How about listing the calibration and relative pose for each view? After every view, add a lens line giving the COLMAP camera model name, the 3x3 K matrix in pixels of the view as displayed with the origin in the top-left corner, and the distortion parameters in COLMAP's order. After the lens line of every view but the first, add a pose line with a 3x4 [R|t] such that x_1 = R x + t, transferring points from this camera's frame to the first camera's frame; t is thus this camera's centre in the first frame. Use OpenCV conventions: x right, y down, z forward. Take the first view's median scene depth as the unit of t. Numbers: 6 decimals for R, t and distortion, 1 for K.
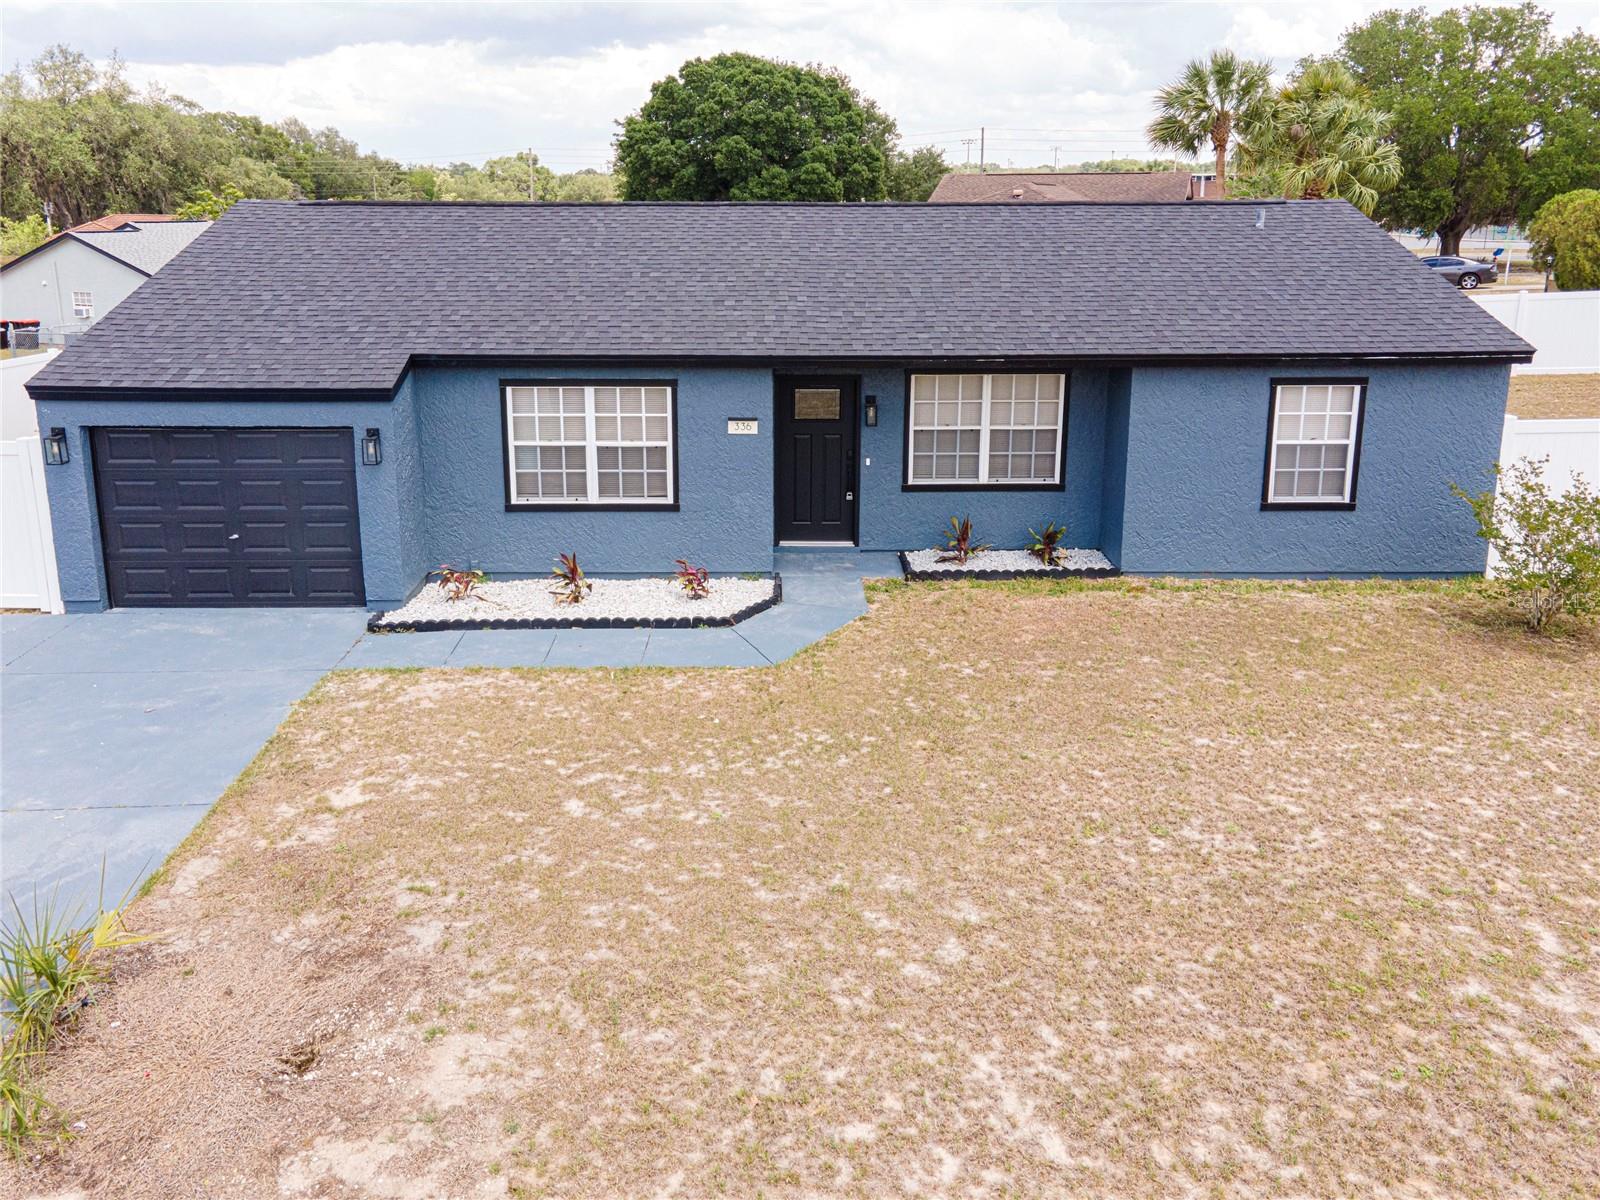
lens RADIAL K [[1205.1, 0, 784.2], [0, 1205.1, 448.8], [0, 0, 1]] dist [0.034790, 0.009048]
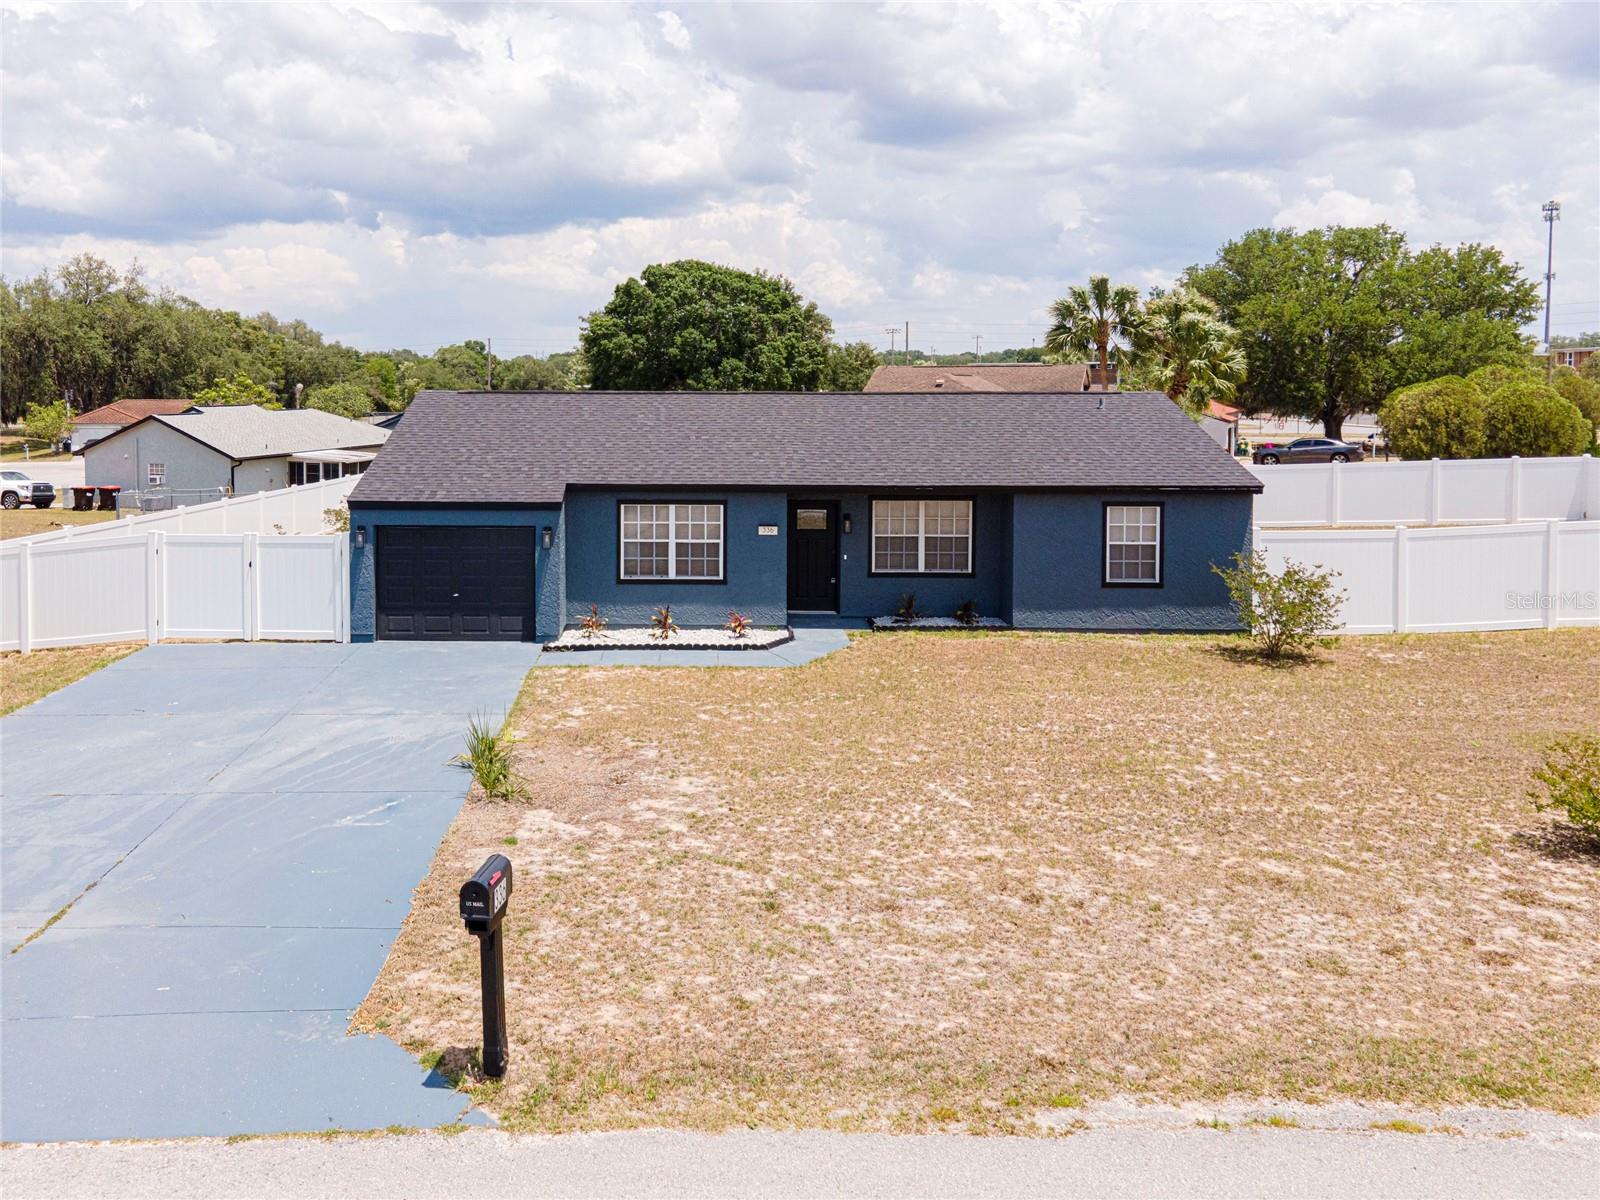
lens RADIAL K [[1199.8, 0, 683.7], [0, 1199.8, 417.7], [0, 0, 1]] dist [0.061726, 0.000958]
pose [[0.999685, 0.002646, -0.024965, -0.100511], [-0.006989, 0.984456, -0.175493, 0.107830], [0.024112, 0.175612, 0.984164, -0.554223]]
